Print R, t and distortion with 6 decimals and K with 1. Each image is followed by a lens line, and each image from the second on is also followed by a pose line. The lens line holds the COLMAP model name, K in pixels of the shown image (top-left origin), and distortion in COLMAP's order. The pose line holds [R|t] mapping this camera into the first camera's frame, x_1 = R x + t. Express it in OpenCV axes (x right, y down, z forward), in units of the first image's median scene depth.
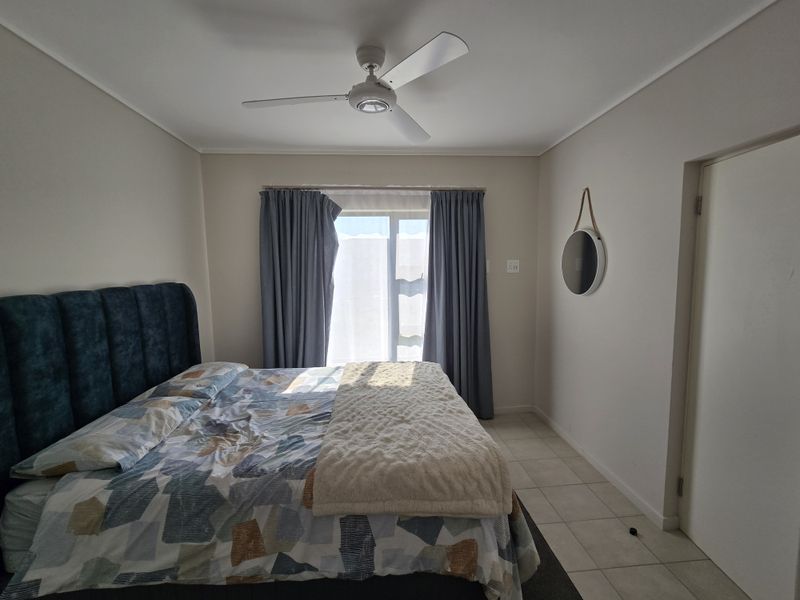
lens RADIAL K [[361.7, 0, 405.3], [0, 361.7, 301.1], [0, 0, 1]] dist [0.000673, 0.000395]
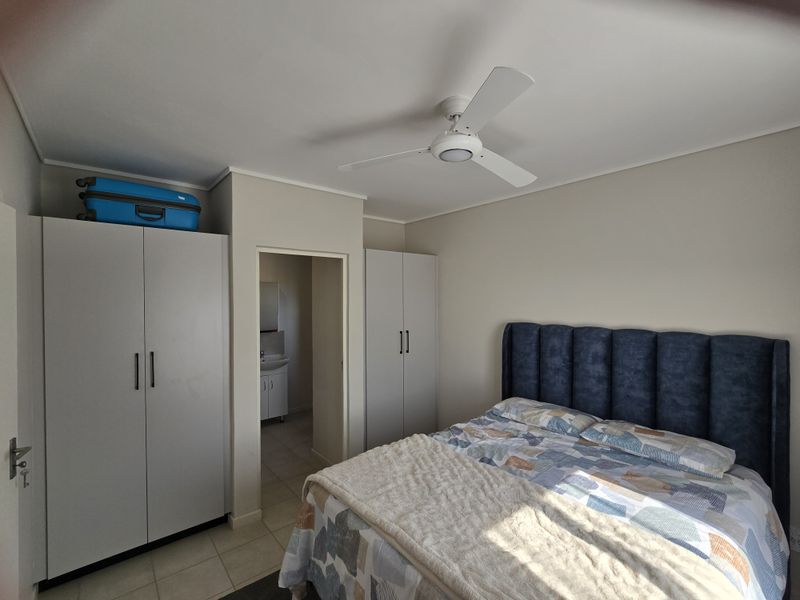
lens RADIAL K [[361.7, 0, 405.3], [0, 361.7, 301.1], [0, 0, 1]] dist [0.000673, 0.000395]
pose [[-0.817876, 0.025666, -0.574822, 0.456735], [-0.041583, 0.993756, 0.103538, -0.201755], [0.573890, 0.108584, -0.811702, 1.388696]]
